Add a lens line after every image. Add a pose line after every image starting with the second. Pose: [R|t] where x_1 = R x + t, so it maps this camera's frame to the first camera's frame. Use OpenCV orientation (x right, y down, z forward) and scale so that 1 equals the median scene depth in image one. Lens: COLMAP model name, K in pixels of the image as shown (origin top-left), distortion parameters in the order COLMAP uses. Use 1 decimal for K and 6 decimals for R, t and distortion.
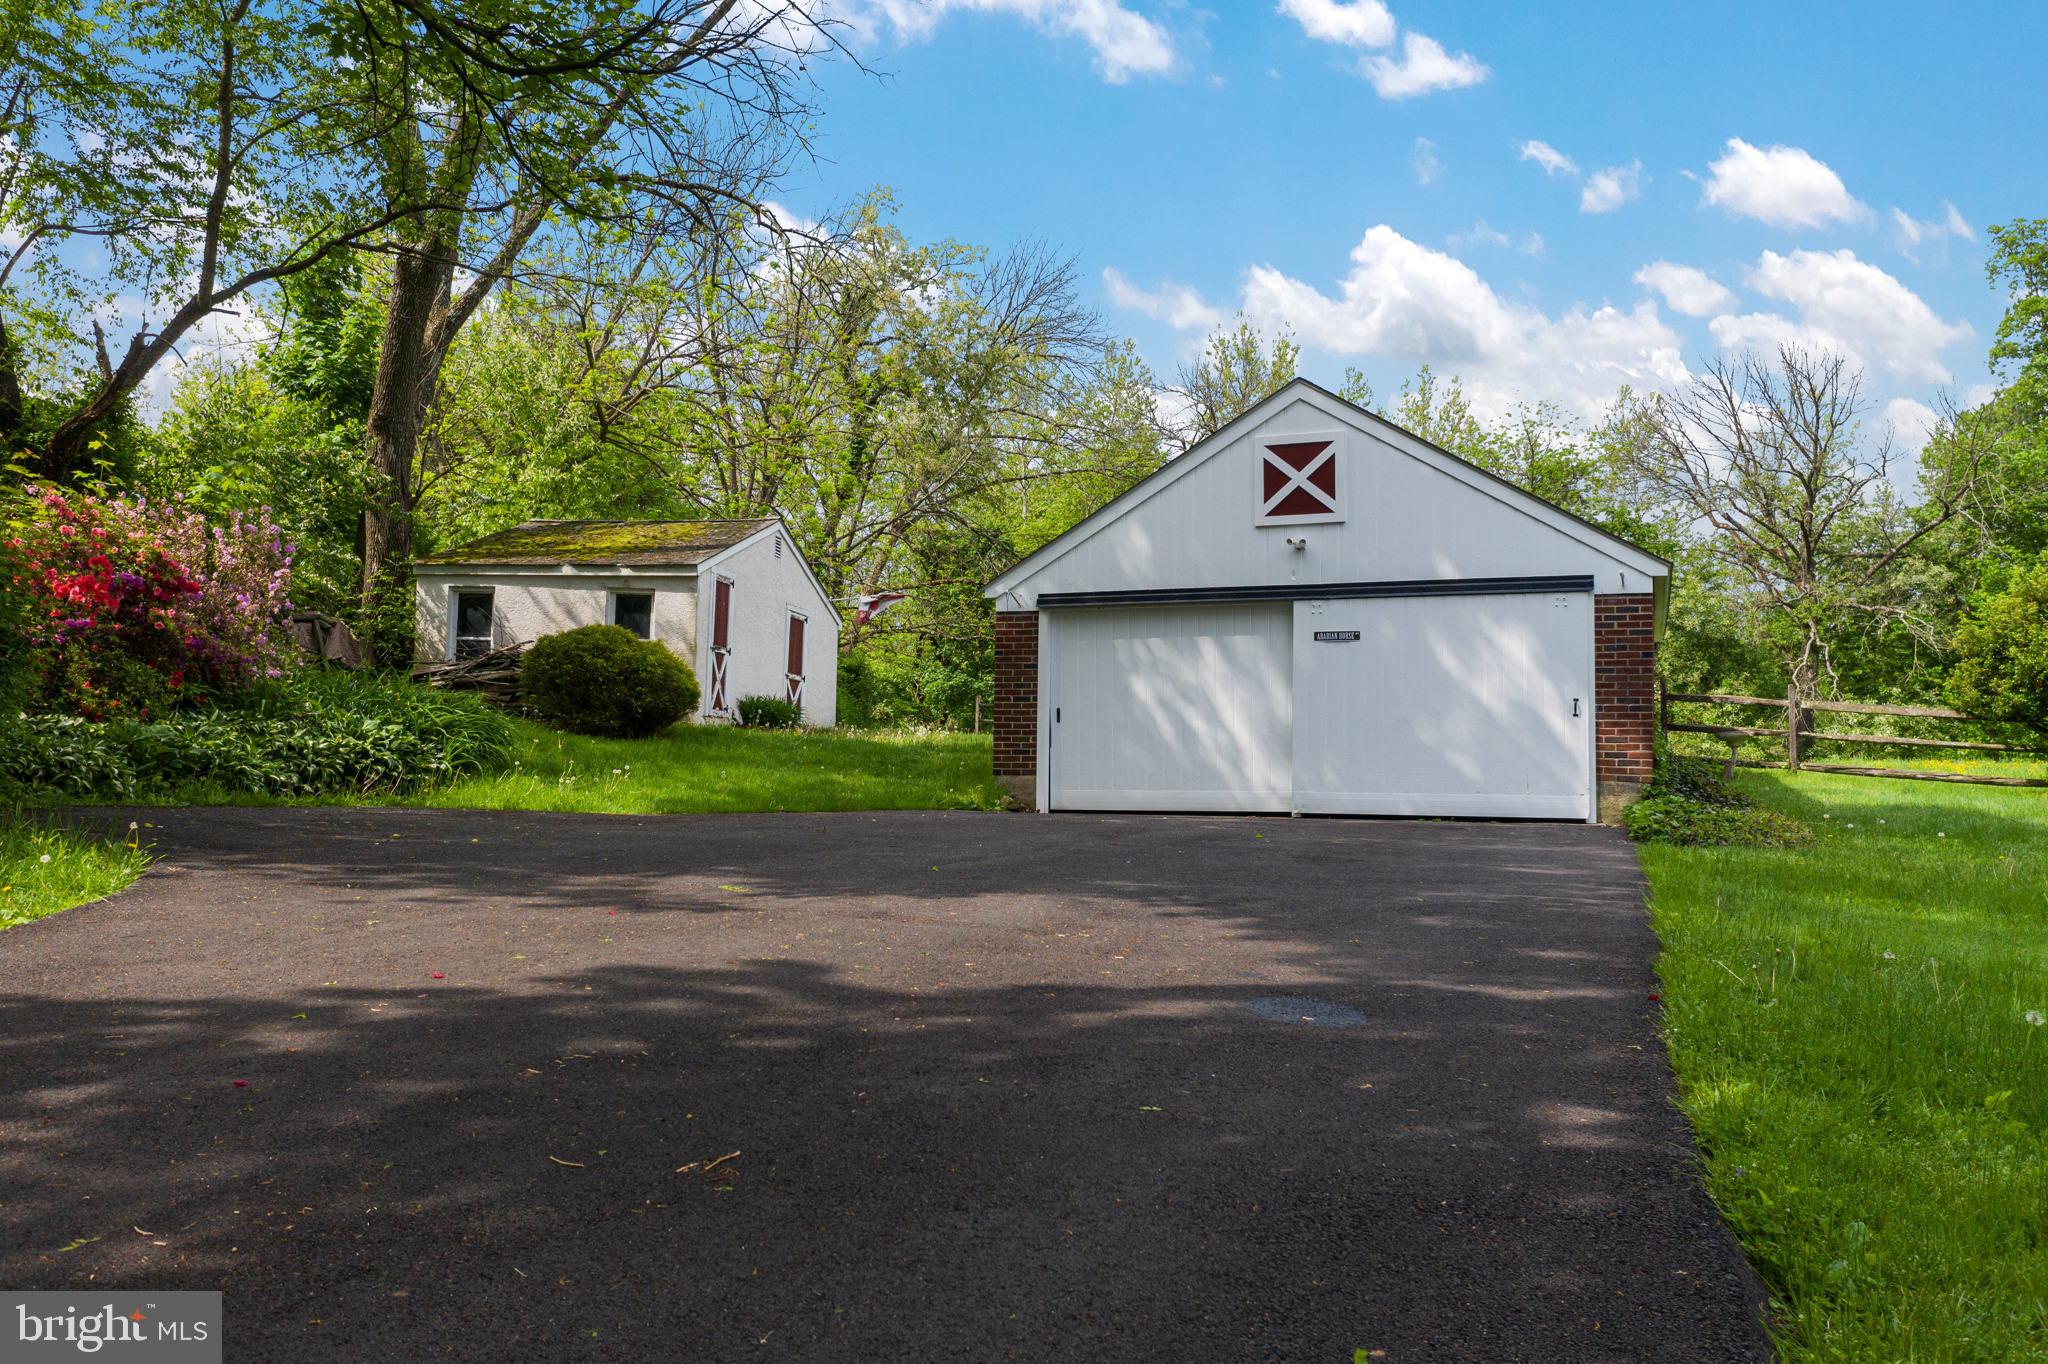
lens RADIAL K [[1627.3, 0, 1026.1], [0, 1627.3, 695.9], [0, 0, 1]] dist [-0.010940, 0.015290]
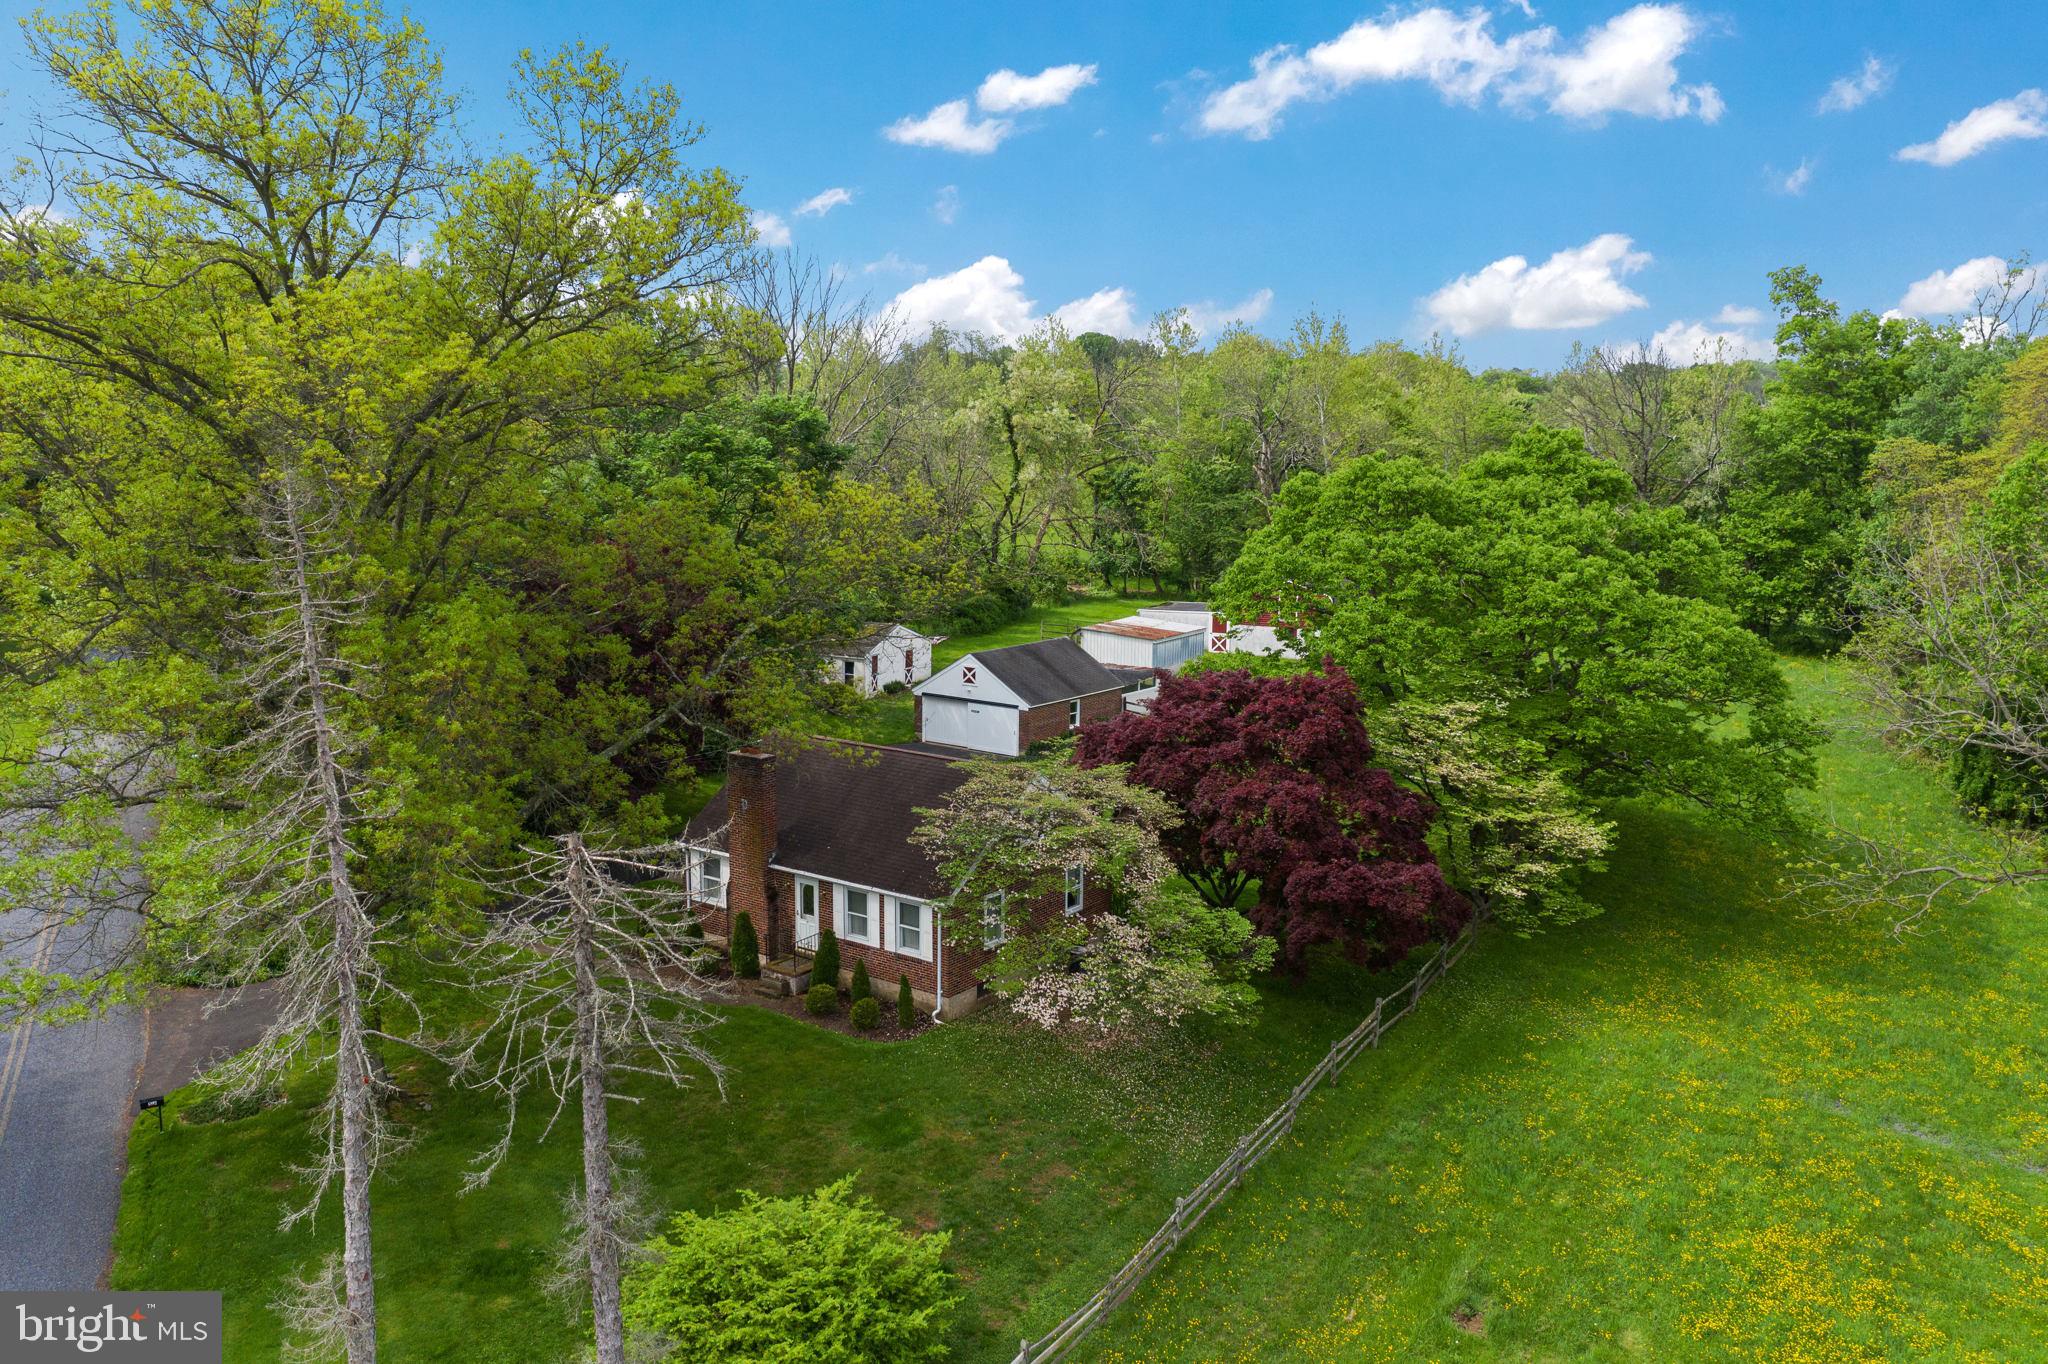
lens RADIAL K [[1627.3, 0, 1029.9], [0, 1627.3, 672.1], [0, 0, 1]] dist [-0.010940, 0.015290]
pose [[0.964639, 0.039619, -0.260580, 1.110349], [0.012533, 0.980625, 0.195491, -0.753923], [0.263277, -0.191844, 0.945453, -2.373285]]
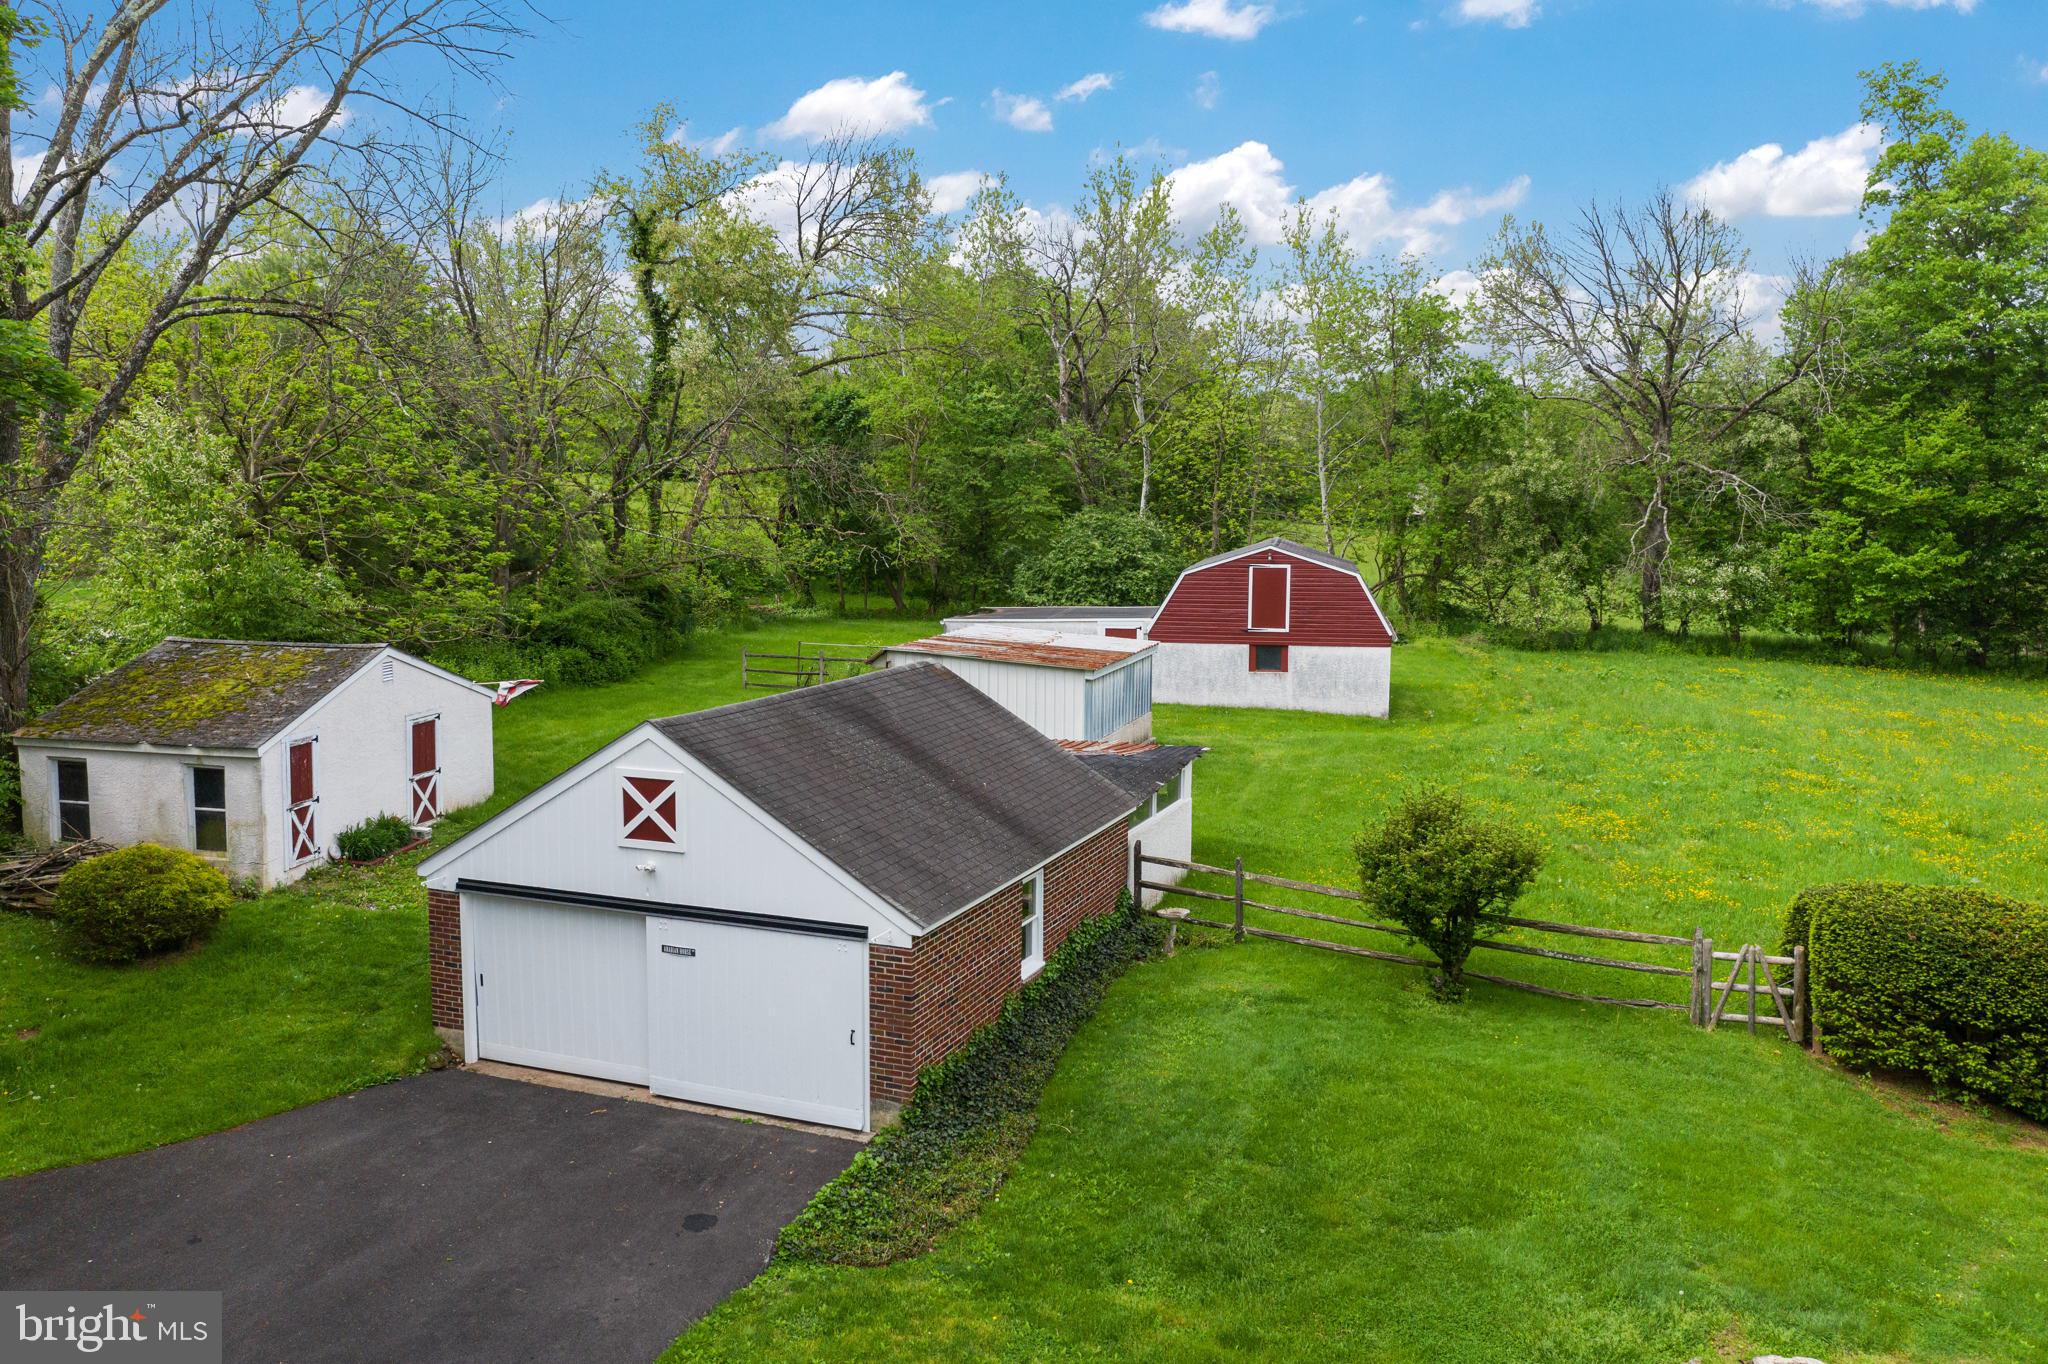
lens RADIAL K [[1627.3, 0, 1016.7], [0, 1627.3, 679.5], [0, 0, 1]] dist [-0.010940, 0.015290]
pose [[0.999877, -0.003907, -0.015209, 0.326335], [0.006351, 0.986423, 0.164100, -0.300785], [0.014361, -0.164177, 0.986326, -0.073839]]
